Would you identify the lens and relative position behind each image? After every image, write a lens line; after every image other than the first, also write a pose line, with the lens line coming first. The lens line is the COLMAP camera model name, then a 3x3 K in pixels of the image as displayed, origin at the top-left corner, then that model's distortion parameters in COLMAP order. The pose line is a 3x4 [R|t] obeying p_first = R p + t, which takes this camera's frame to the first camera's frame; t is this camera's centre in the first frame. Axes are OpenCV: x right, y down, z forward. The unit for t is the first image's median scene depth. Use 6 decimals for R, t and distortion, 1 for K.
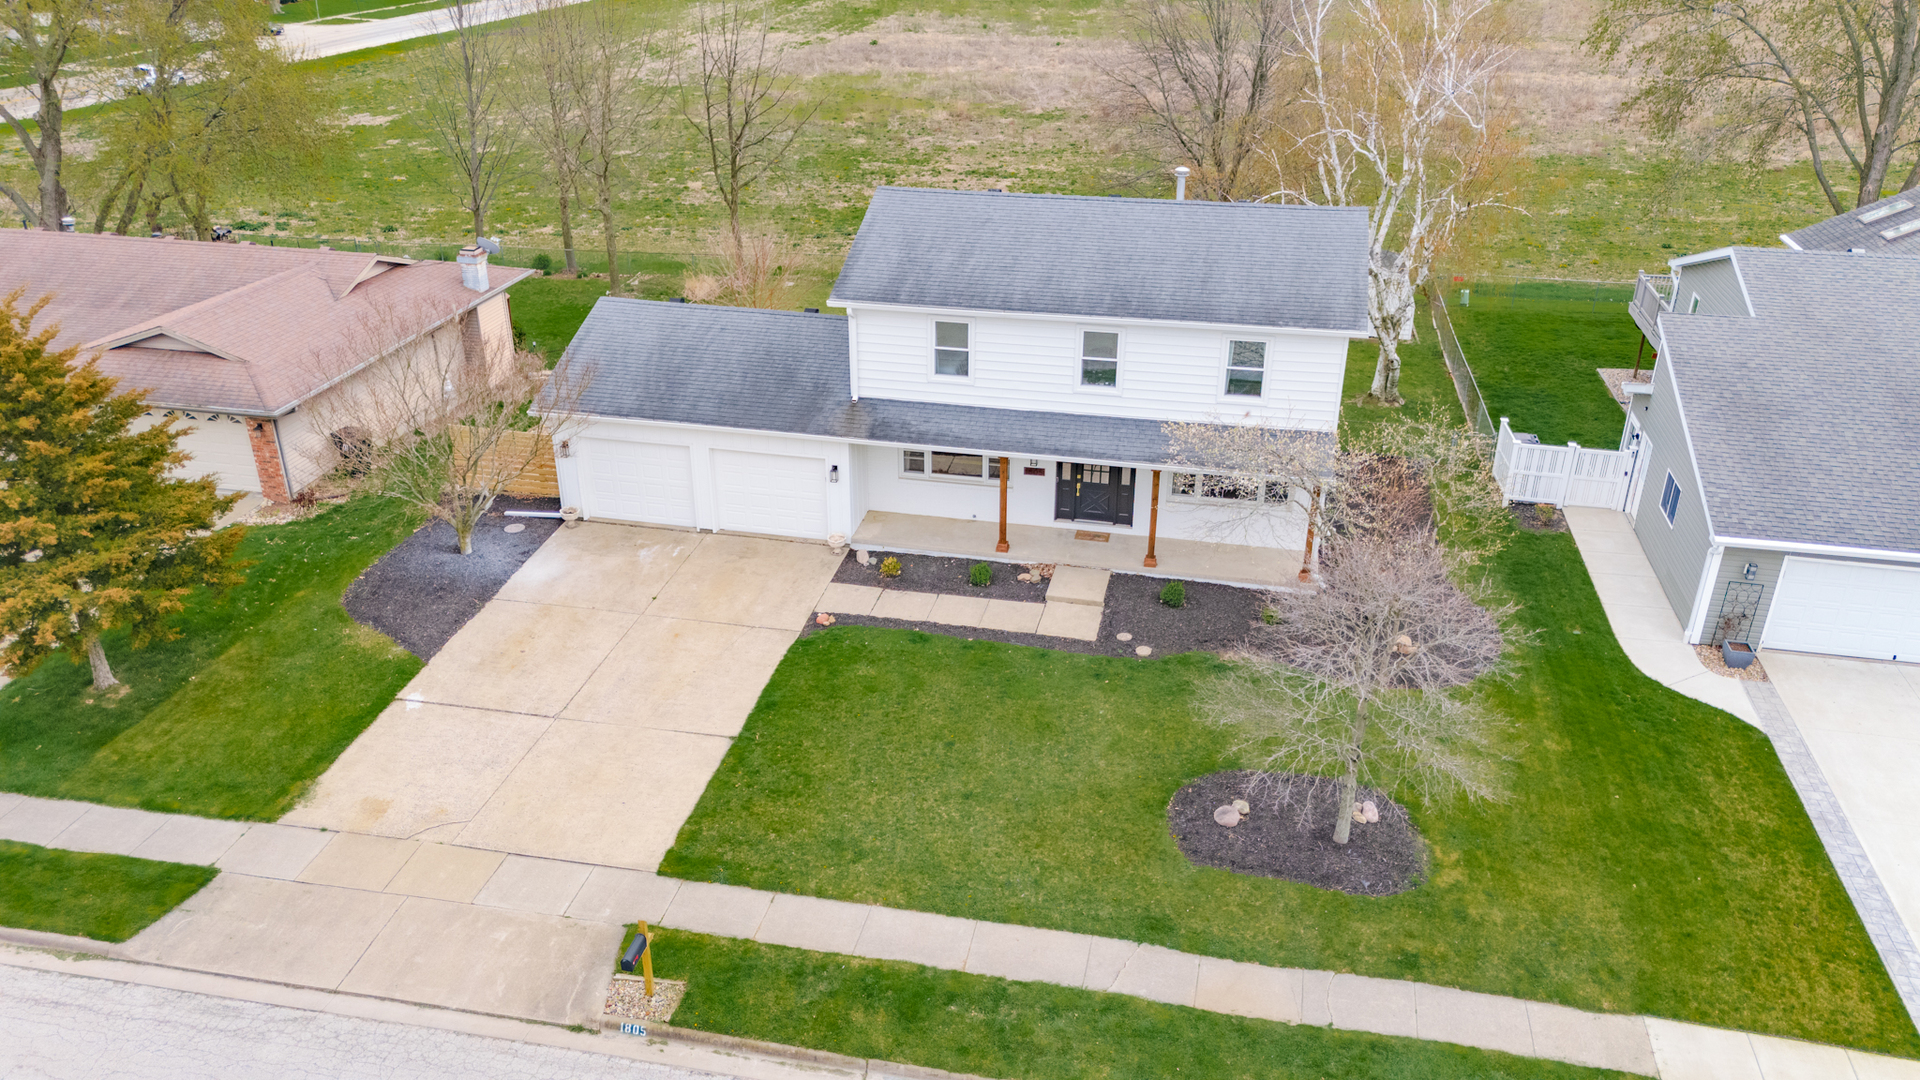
lens RADIAL K [[1377.6, 0, 960.0], [0, 1377.6, 540.0], [0, 0, 1]] dist [0.067317, -0.060352]
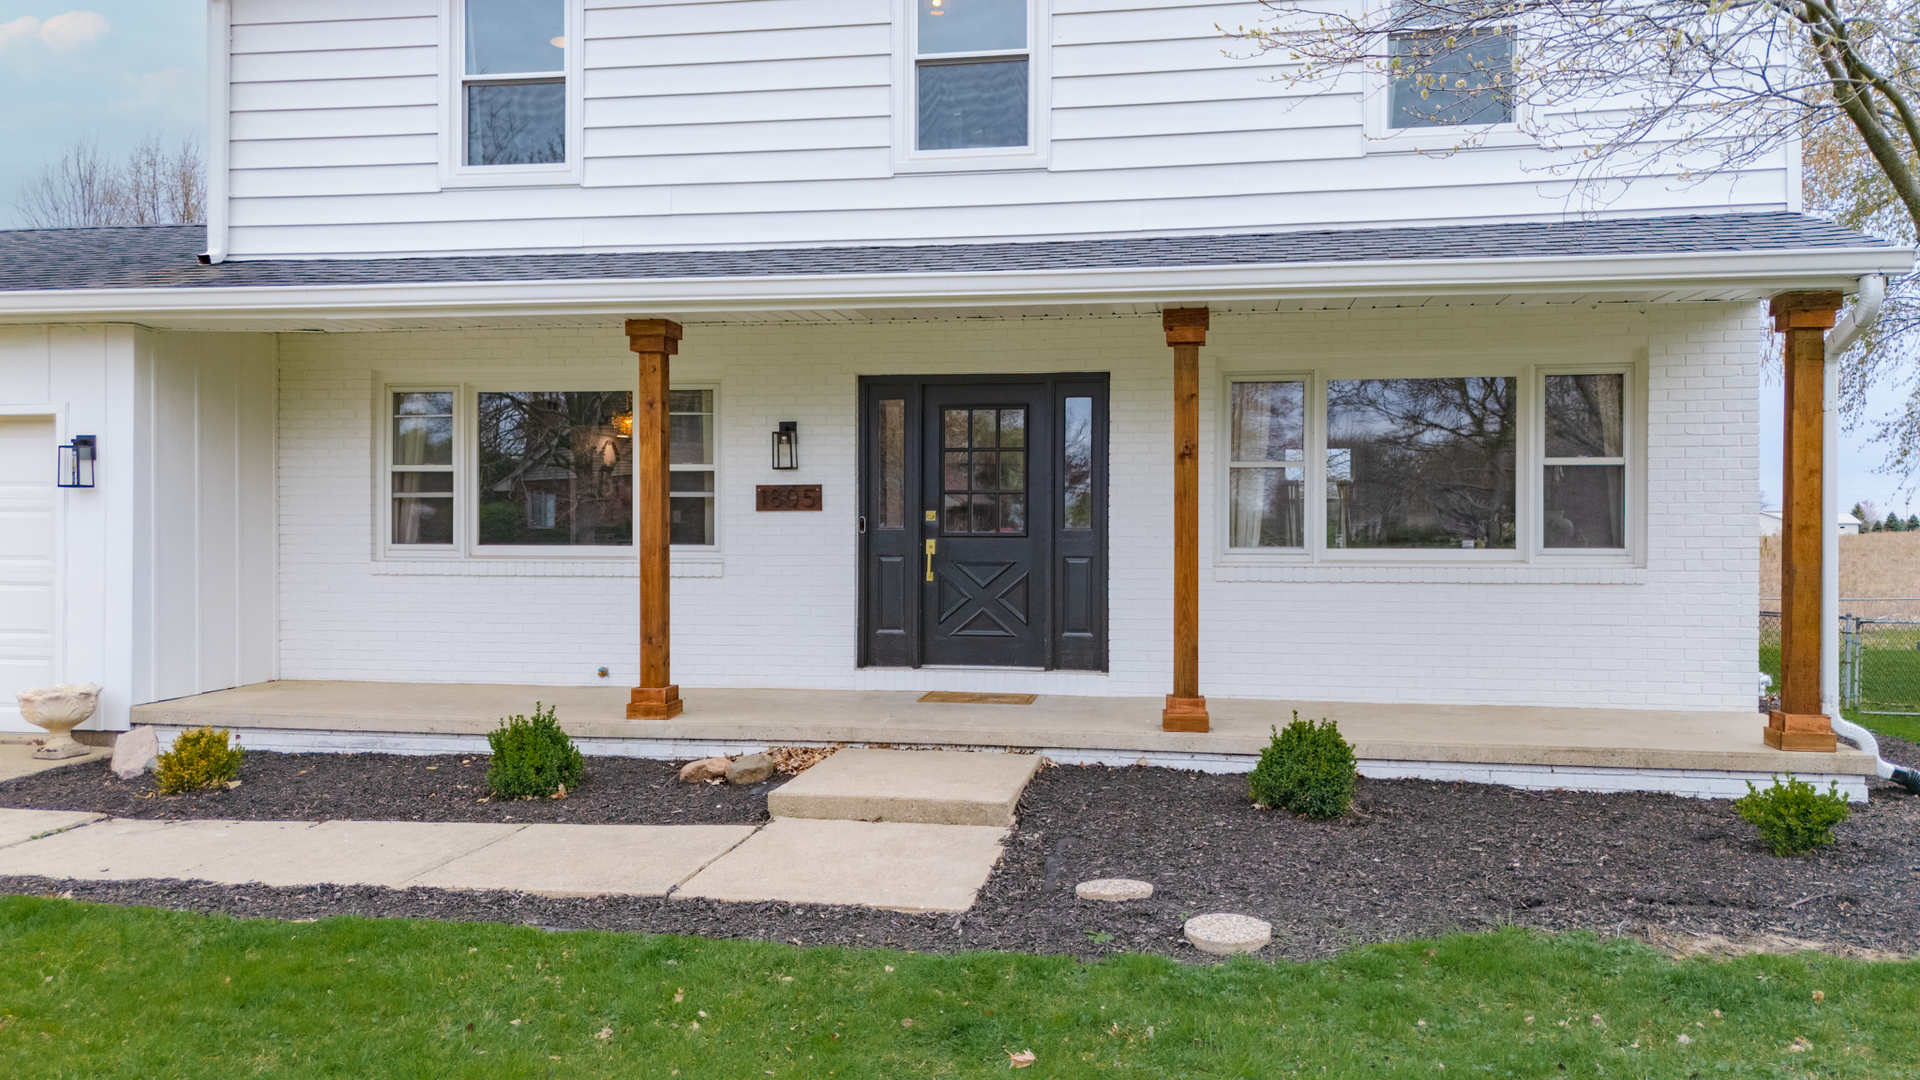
lens RADIAL K [[1414.3, 0, 960.0], [0, 1414.3, 540.0], [0, 0, 1]] dist [0.136923, -0.189009]
pose [[0.998844, 0.002680, 0.048000, 0.079573], [0.018740, 0.897756, -0.440094, 0.104786], [-0.044272, 0.440485, 0.896668, 0.727504]]
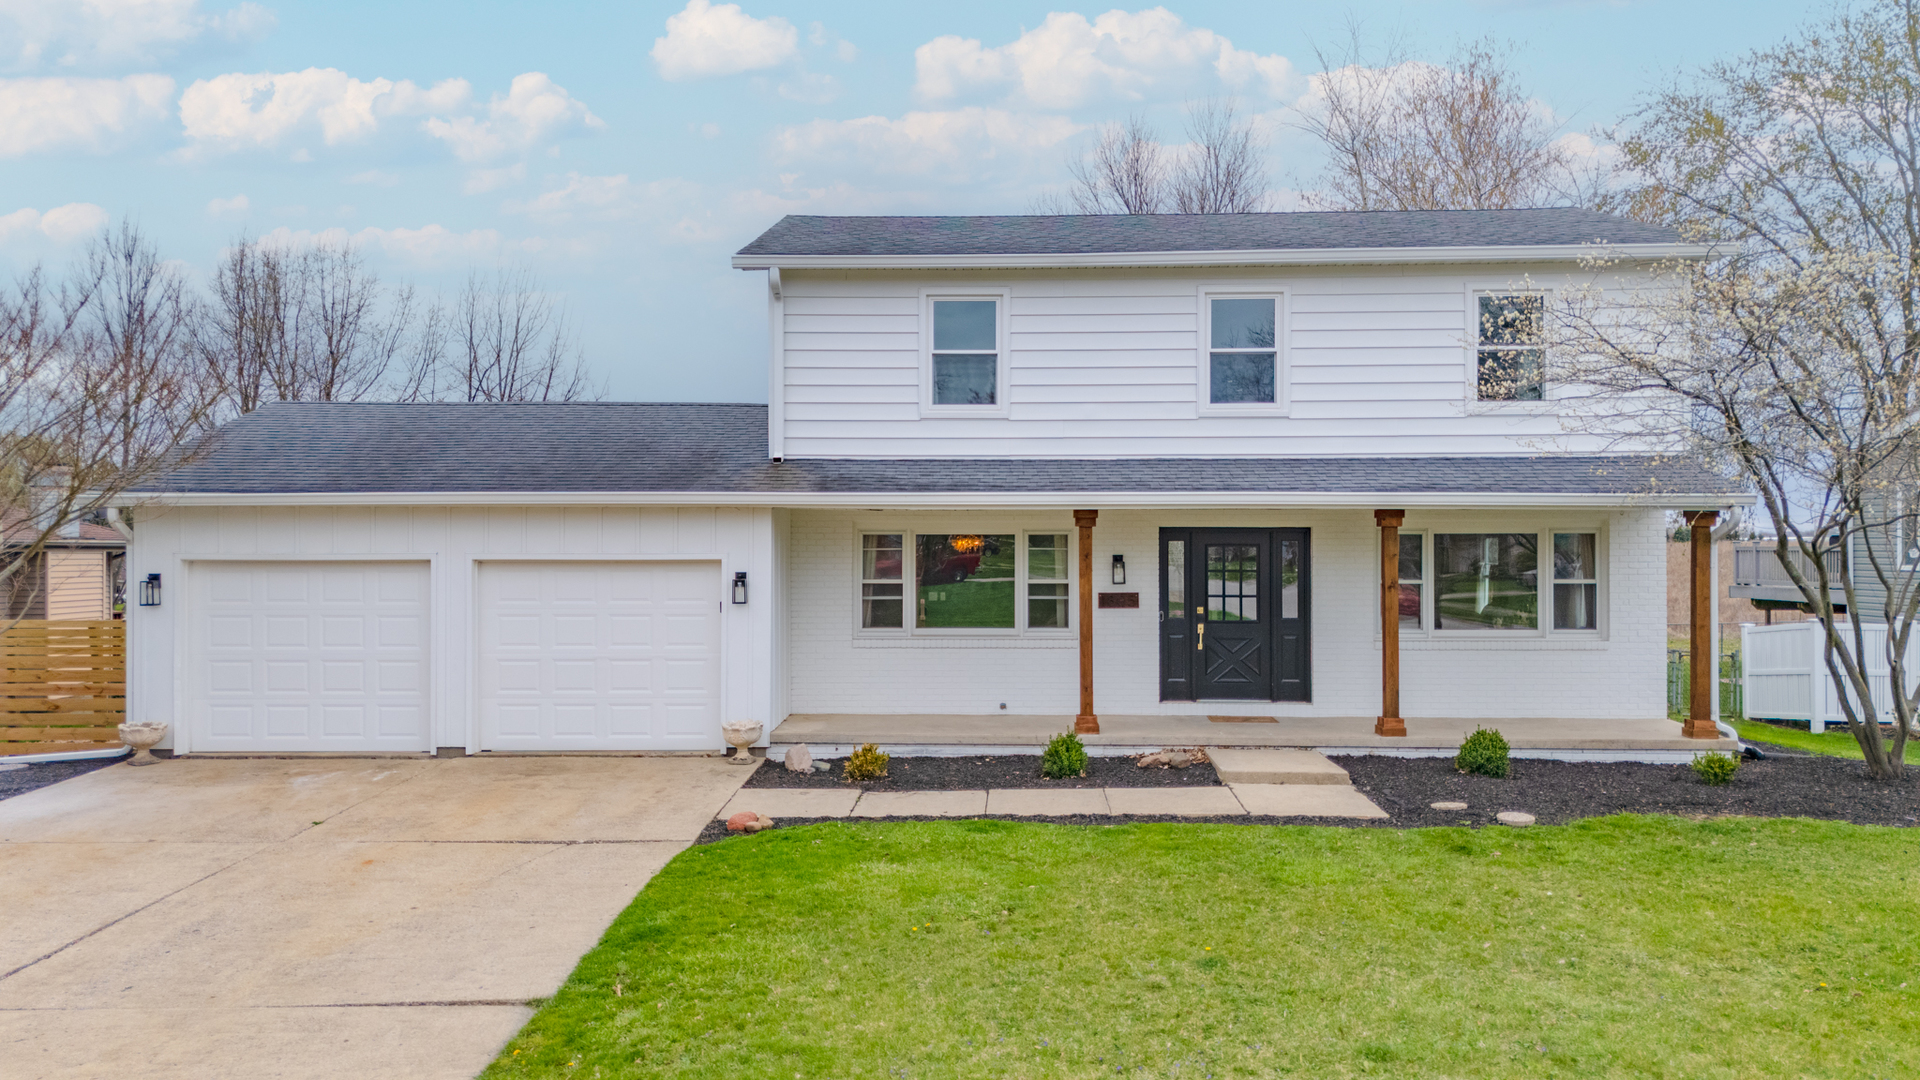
lens RADIAL K [[1413.6, 0, 960.0], [0, 1413.6, 540.0], [0, 0, 1]] dist [0.079064, -0.064582]
pose [[0.983671, -0.002069, 0.179966, -0.105195], [0.081537, 0.896554, -0.435364, 0.163940], [-0.160449, 0.442929, 0.882083, 0.533706]]
